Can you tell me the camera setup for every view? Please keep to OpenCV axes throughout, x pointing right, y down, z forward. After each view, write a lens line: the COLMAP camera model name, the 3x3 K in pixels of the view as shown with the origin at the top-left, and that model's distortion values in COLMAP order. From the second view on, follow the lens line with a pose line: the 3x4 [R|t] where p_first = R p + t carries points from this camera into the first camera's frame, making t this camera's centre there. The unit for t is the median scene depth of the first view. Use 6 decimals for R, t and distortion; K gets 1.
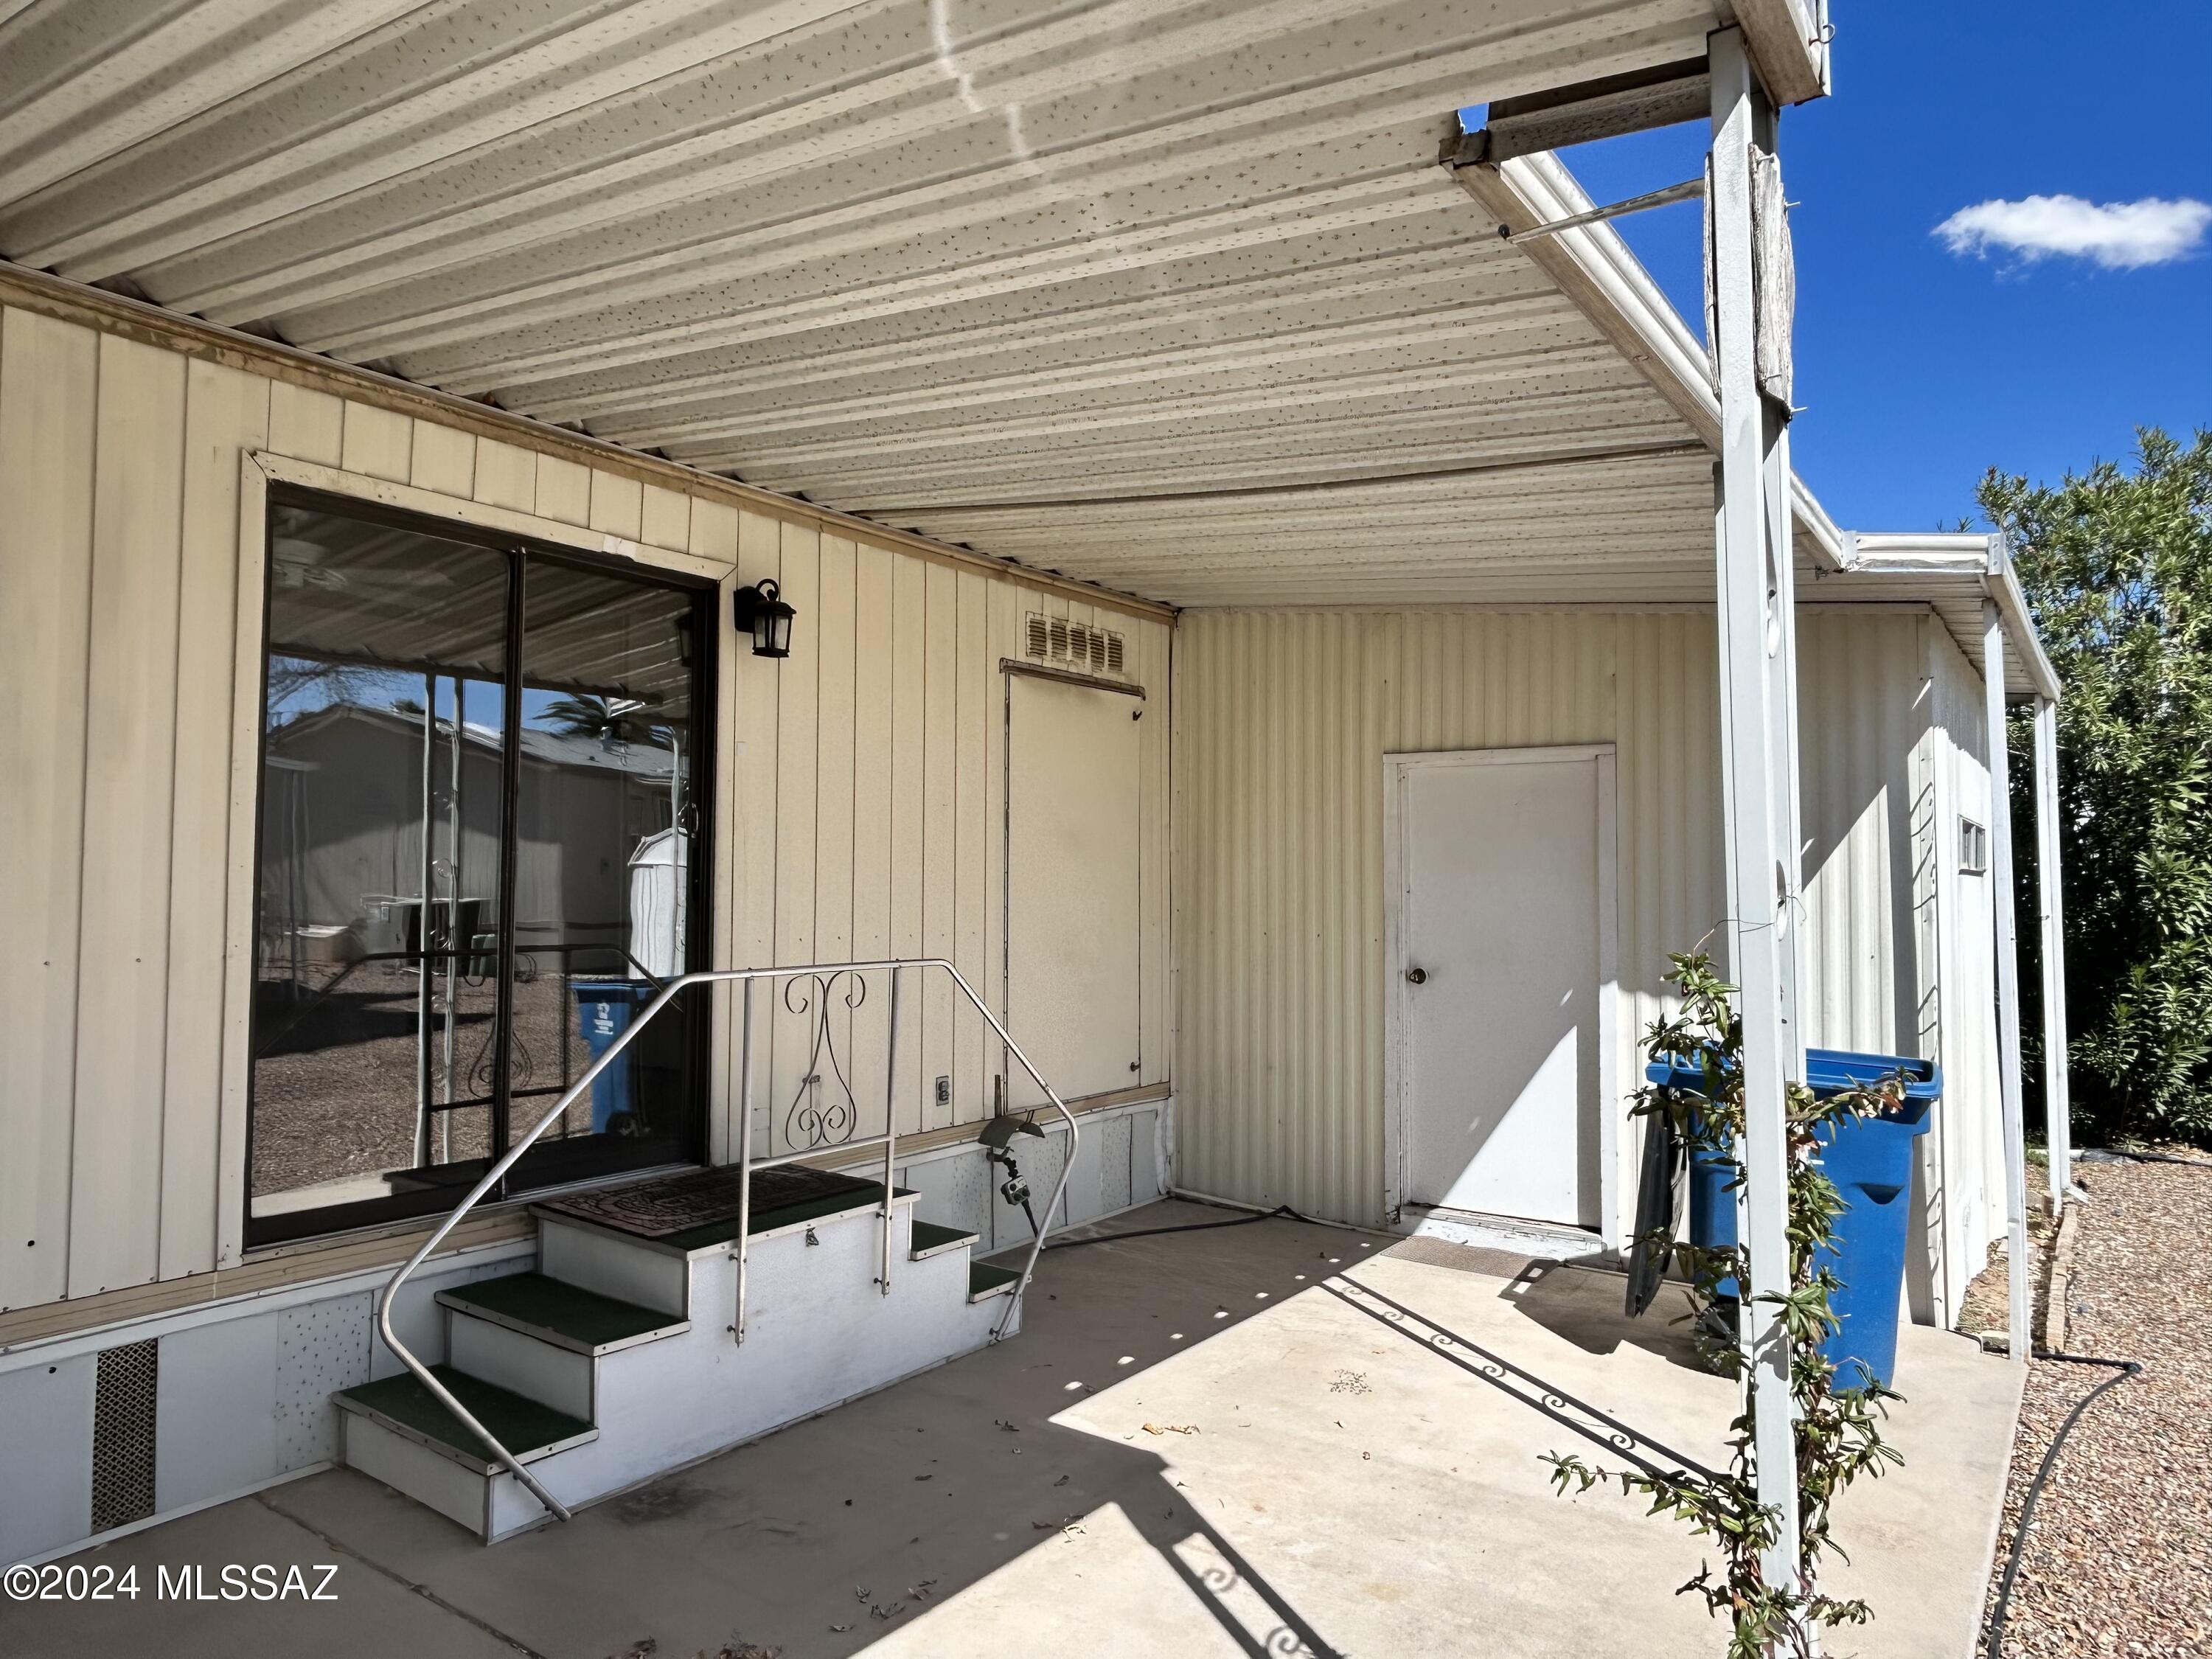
lens RADIAL K [[1405.1, 0, 1102.5], [0, 1405.1, 832.9], [0, 0, 1]] dist [-0.004330, -0.000336]
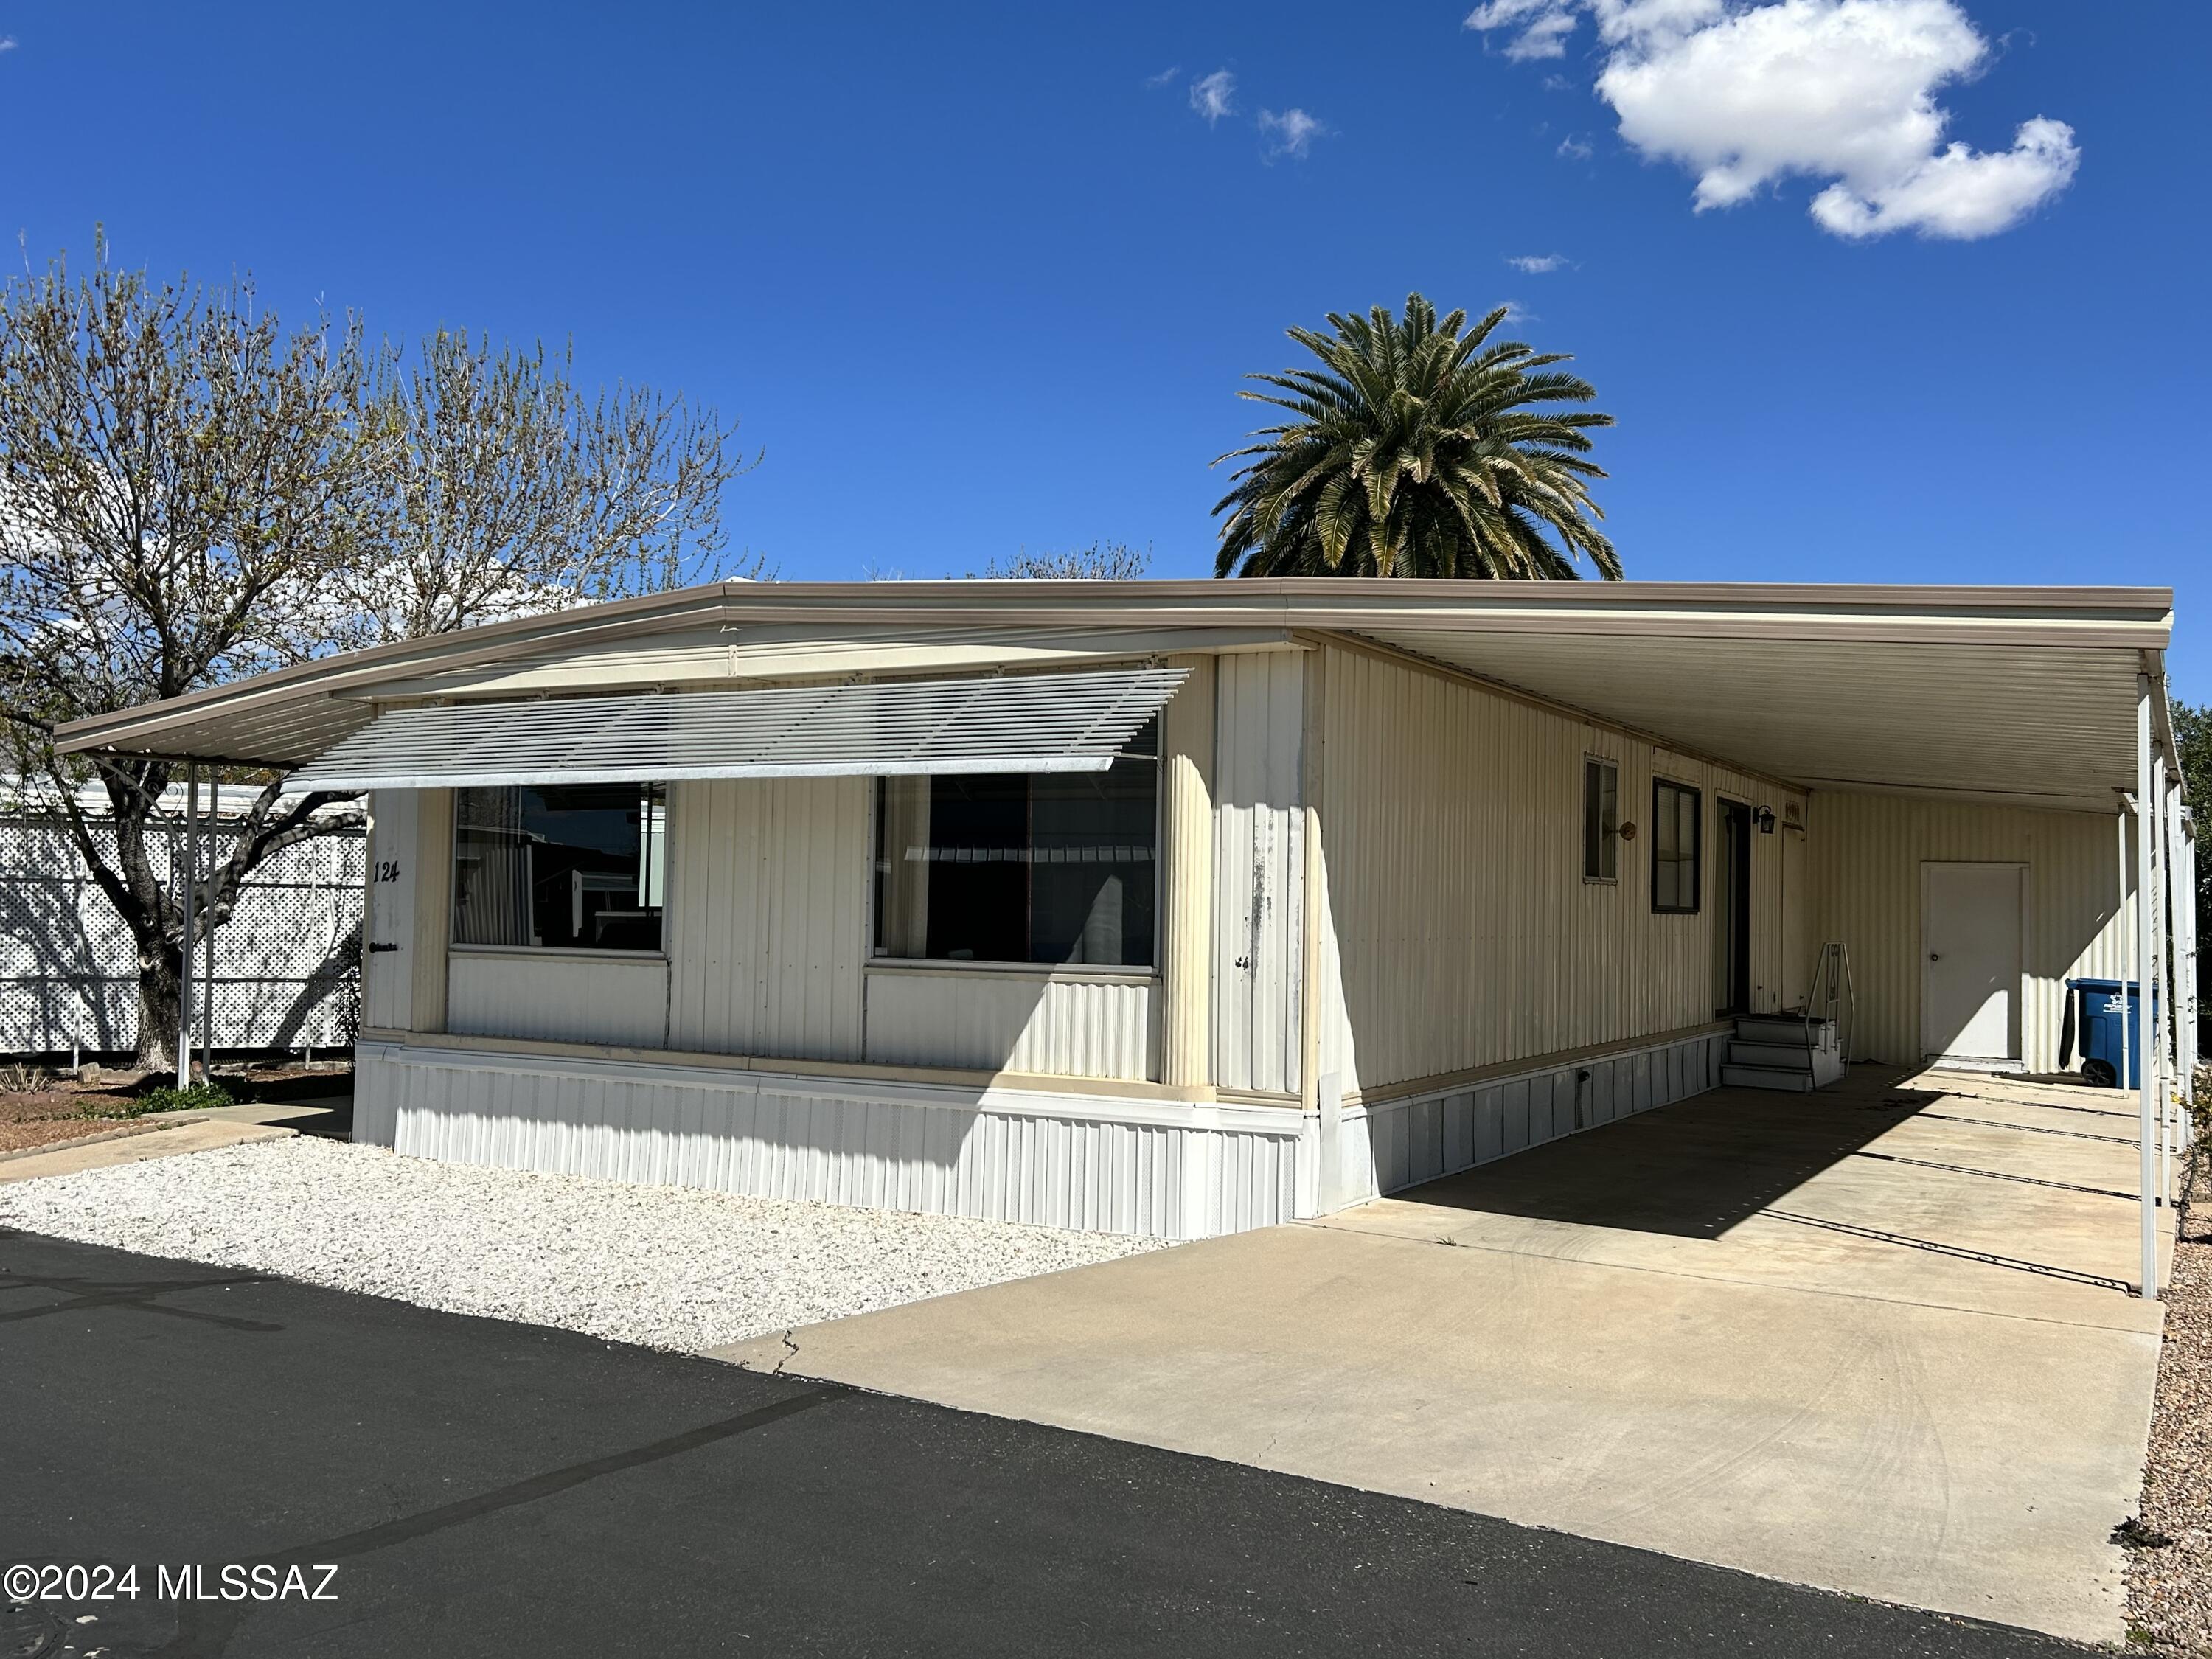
lens RADIAL K [[1908.0, 0, 1109.2], [0, 1908.0, 824.9], [0, 0, 1]] dist [-0.001560, -0.000242]
pose [[0.994659, 0.023981, 0.100392, -1.463639], [-0.024217, 0.999706, 0.001138, -0.088219], [-0.100335, -0.003563, 0.994947, -2.014903]]
